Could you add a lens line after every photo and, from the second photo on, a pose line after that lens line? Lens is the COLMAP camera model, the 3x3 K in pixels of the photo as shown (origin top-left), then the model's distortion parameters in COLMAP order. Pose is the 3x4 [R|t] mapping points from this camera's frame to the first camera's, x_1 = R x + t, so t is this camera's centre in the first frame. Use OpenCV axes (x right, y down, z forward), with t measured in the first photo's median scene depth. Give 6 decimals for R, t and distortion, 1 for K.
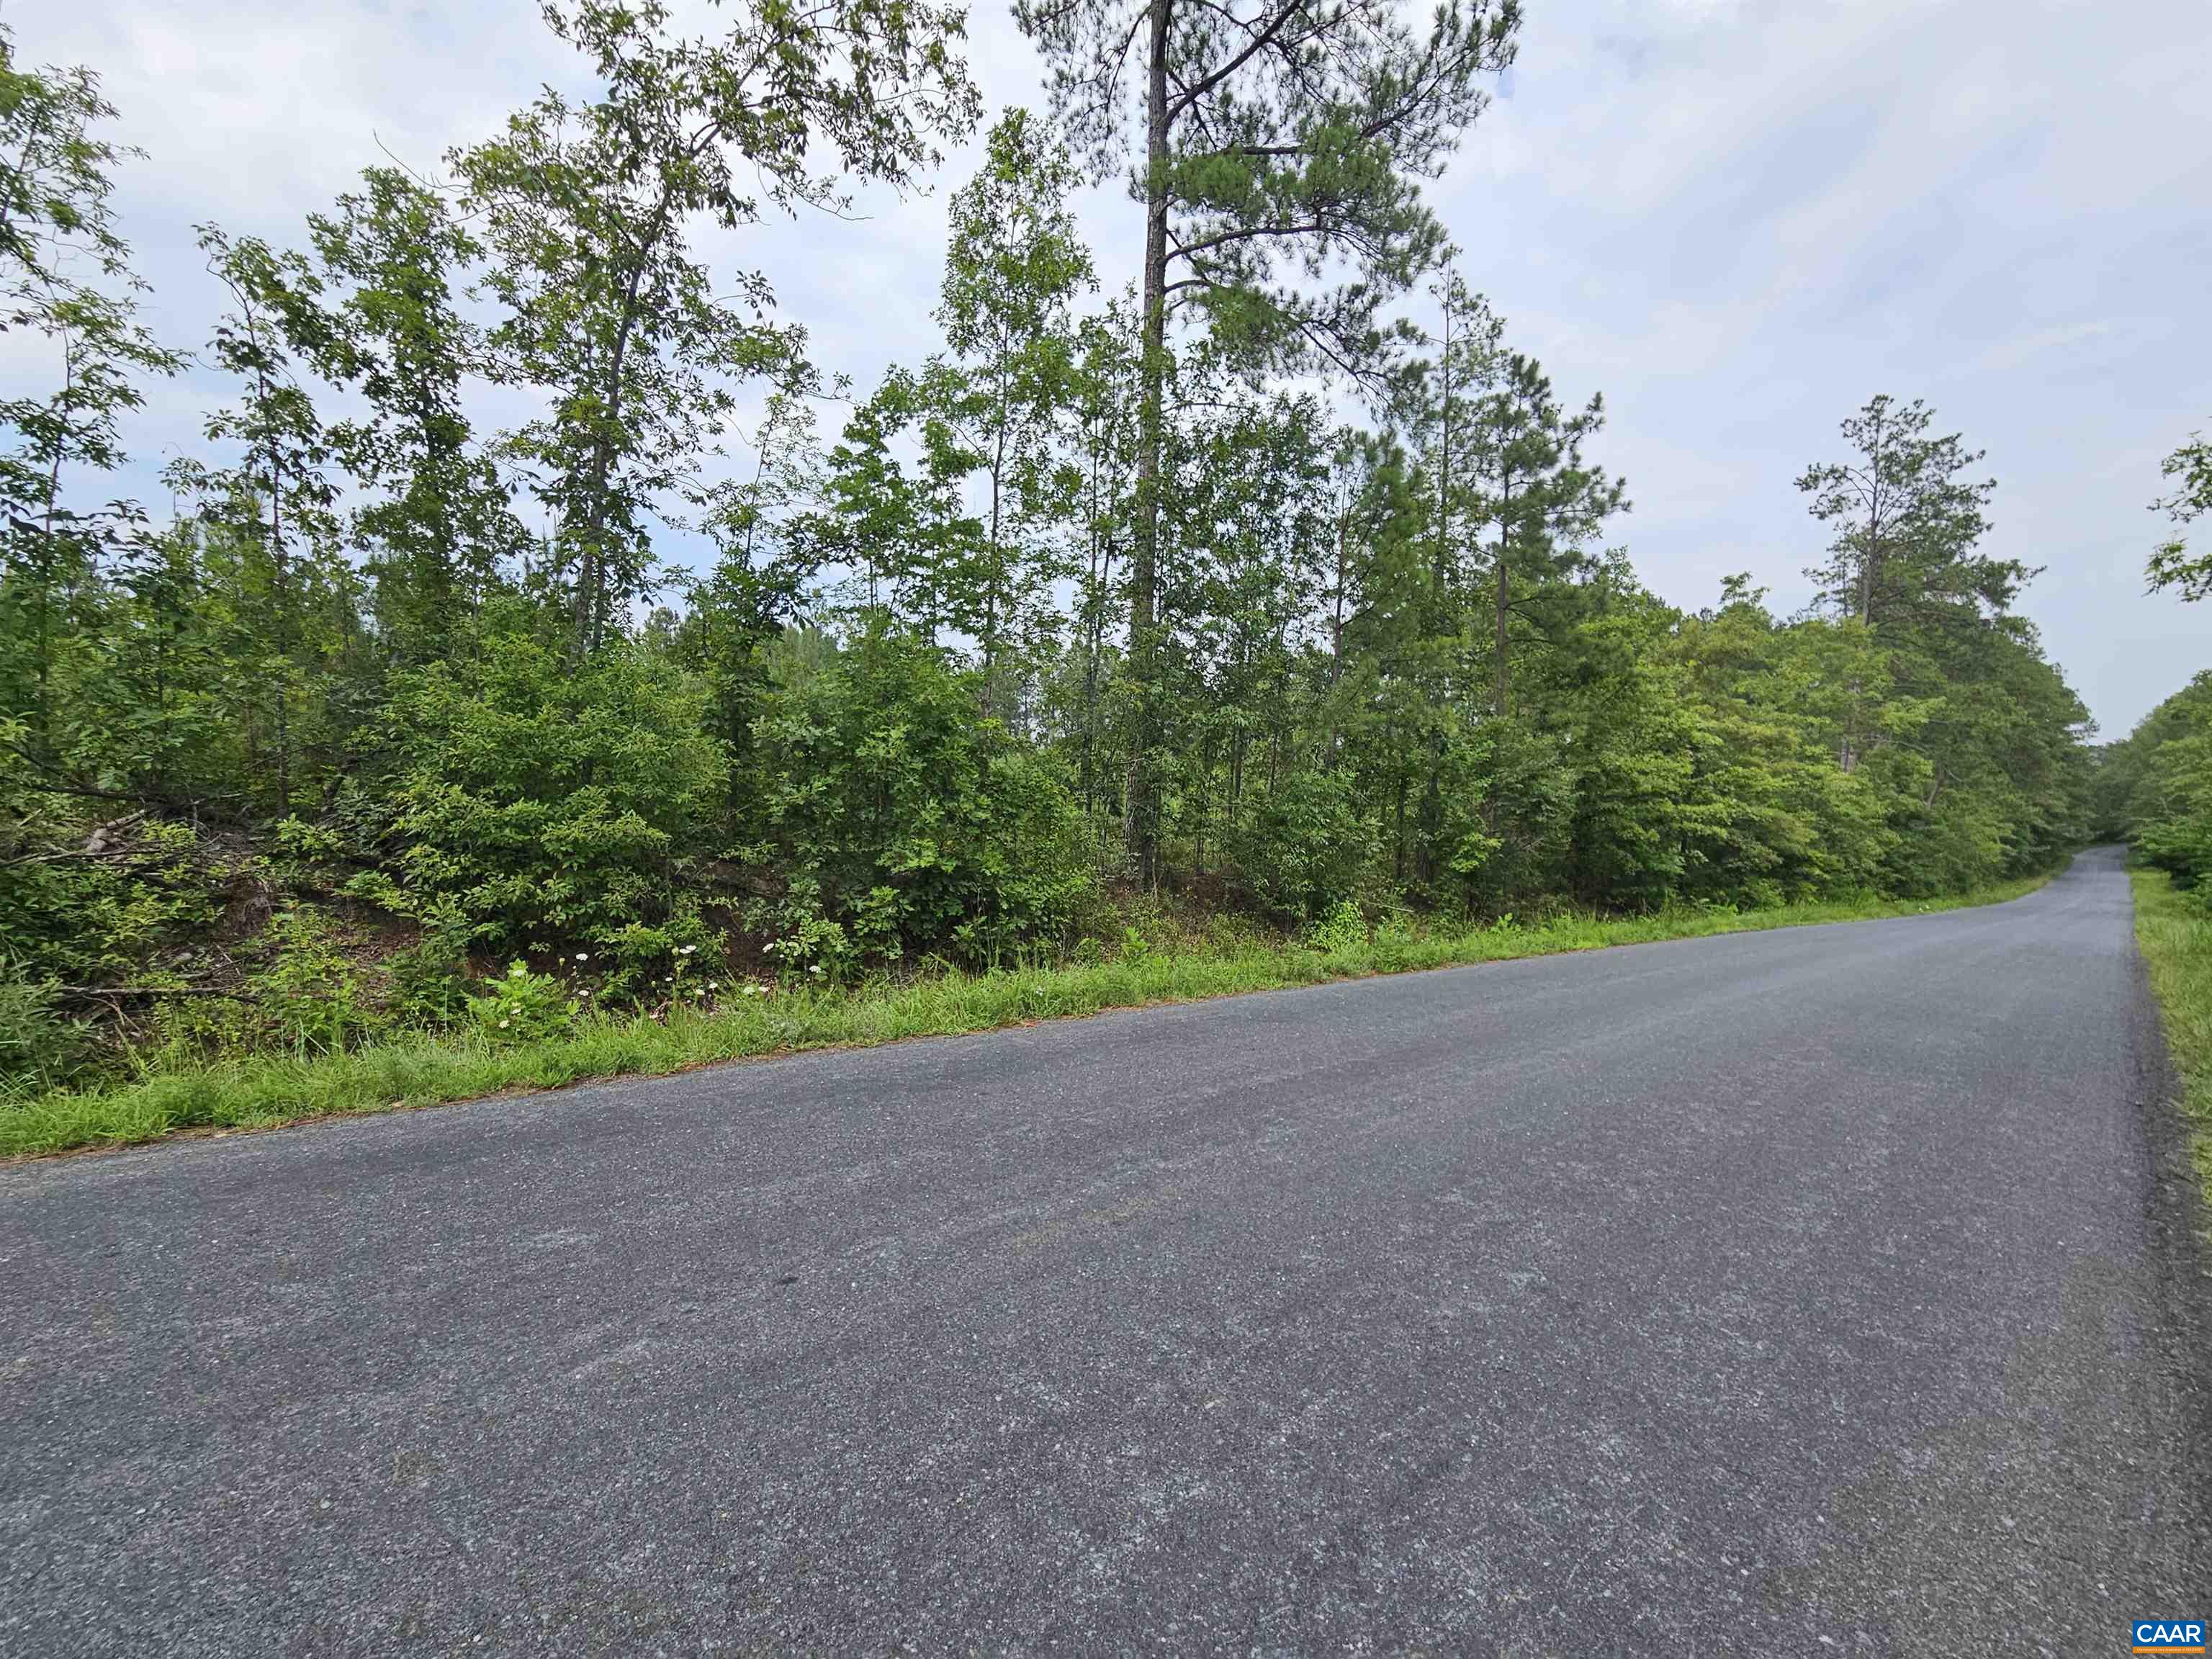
lens RADIAL K [[889.2, 0, 1113.6], [0, 889.2, 833.8], [0, 0, 1]] dist [-0.002088, 0.000361]
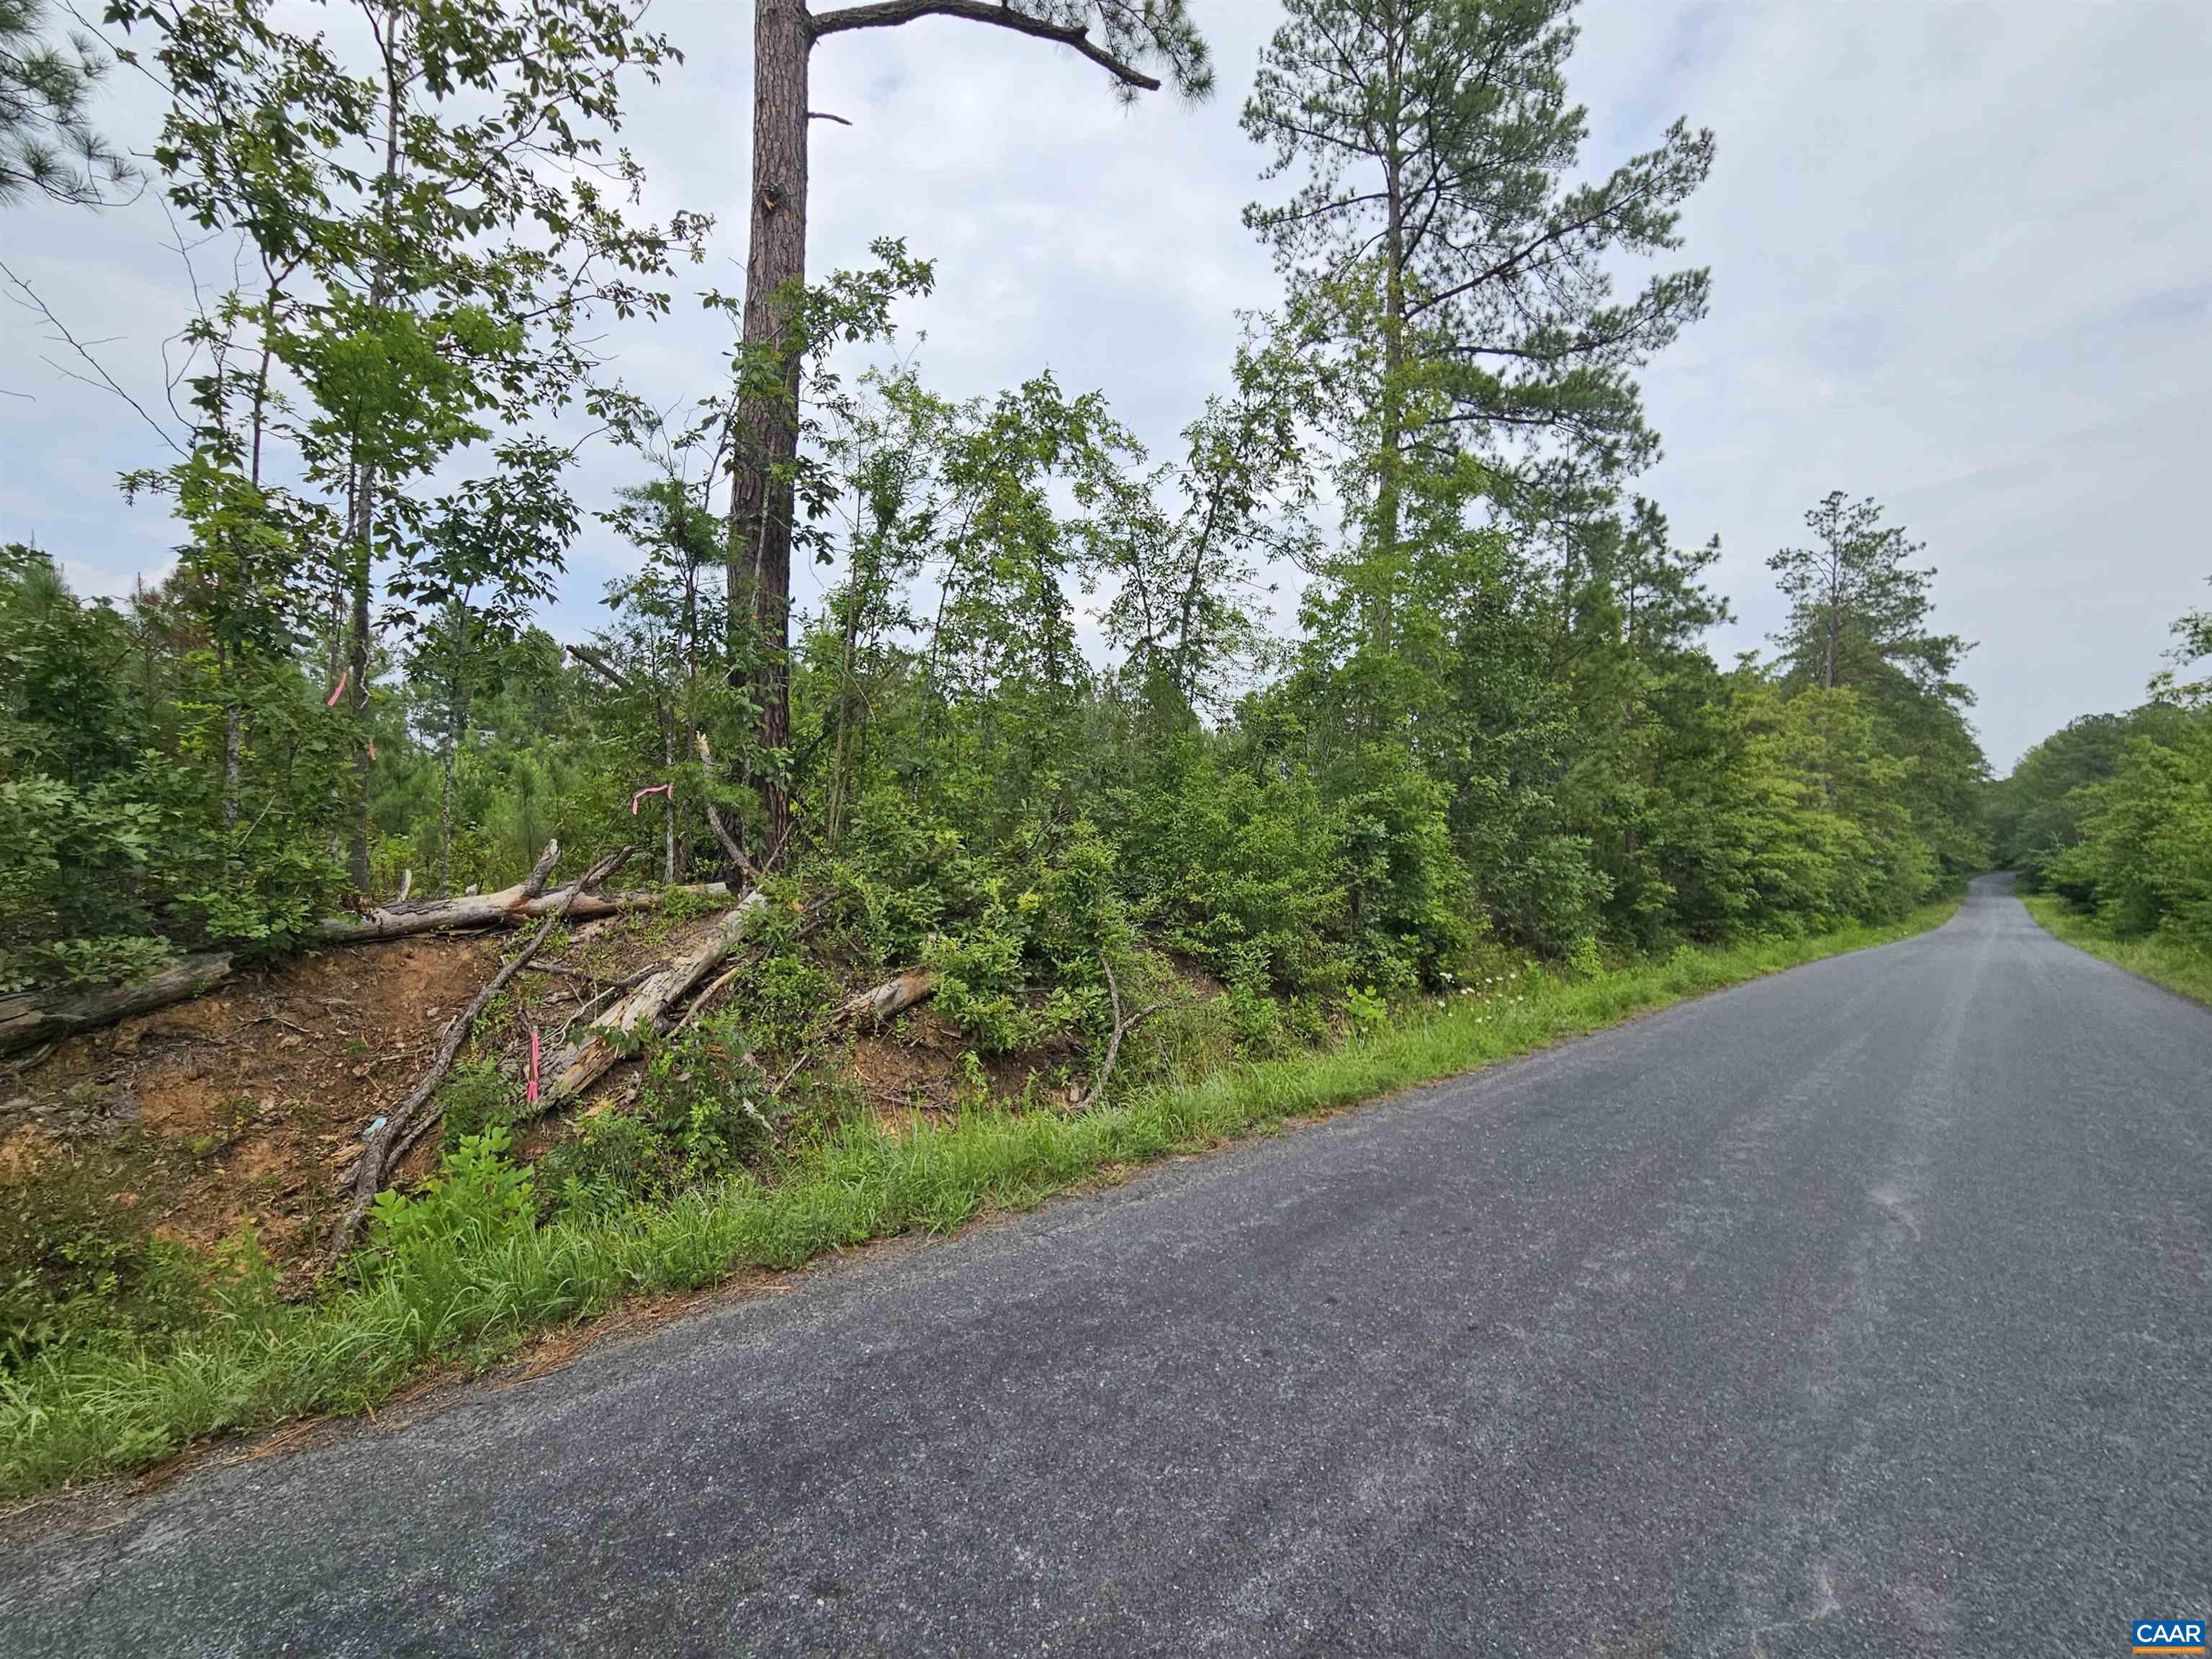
lens RADIAL K [[889.2, 0, 1097.1], [0, 889.2, 827.7], [0, 0, 1]] dist [-0.002088, 0.000361]
pose [[0.997856, 0.000472, 0.065448, -0.190461], [0.001766, 0.999416, -0.034133, -0.014846], [-0.065426, 0.034176, 0.997272, -0.089044]]
